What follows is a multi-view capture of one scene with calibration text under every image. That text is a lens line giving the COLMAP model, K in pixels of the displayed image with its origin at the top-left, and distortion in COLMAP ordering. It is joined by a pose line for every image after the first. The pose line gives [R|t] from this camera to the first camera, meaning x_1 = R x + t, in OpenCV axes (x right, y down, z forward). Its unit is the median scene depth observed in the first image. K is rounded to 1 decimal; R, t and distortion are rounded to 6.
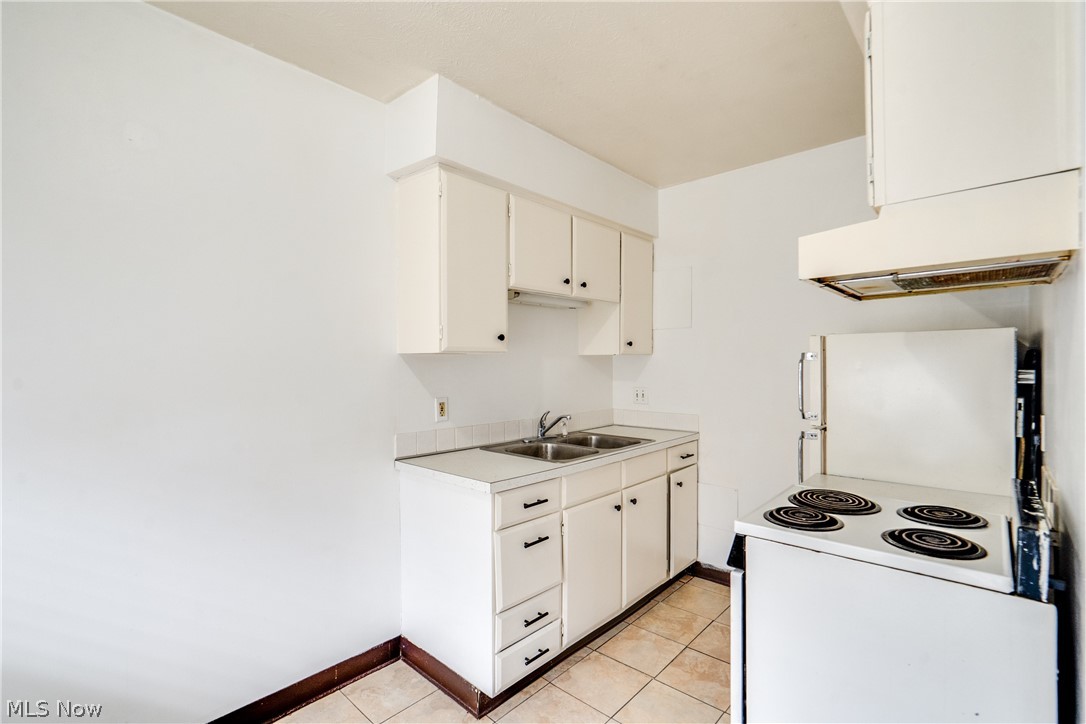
lens RADIAL K [[489.3, 0, 543.0], [0, 489.3, 362.0], [0, 0, 1]] dist [-0.000293, 0.000229]
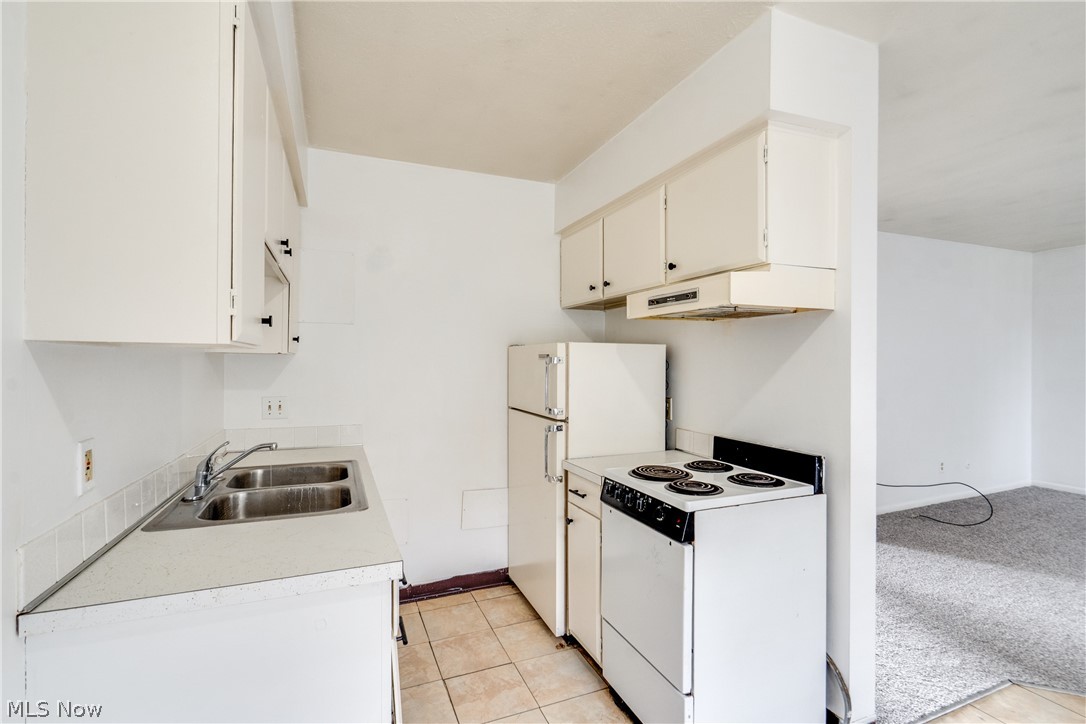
lens RADIAL K [[496.2, 0, 543.0], [0, 496.2, 362.0], [0, 0, 1]] dist [0.000264, 0.000161]
pose [[0.445066, 0.007713, 0.895465, -0.465042], [-0.005778, 0.999967, -0.005742, 0.000295], [-0.895479, -0.002619, 0.445096, 0.444708]]
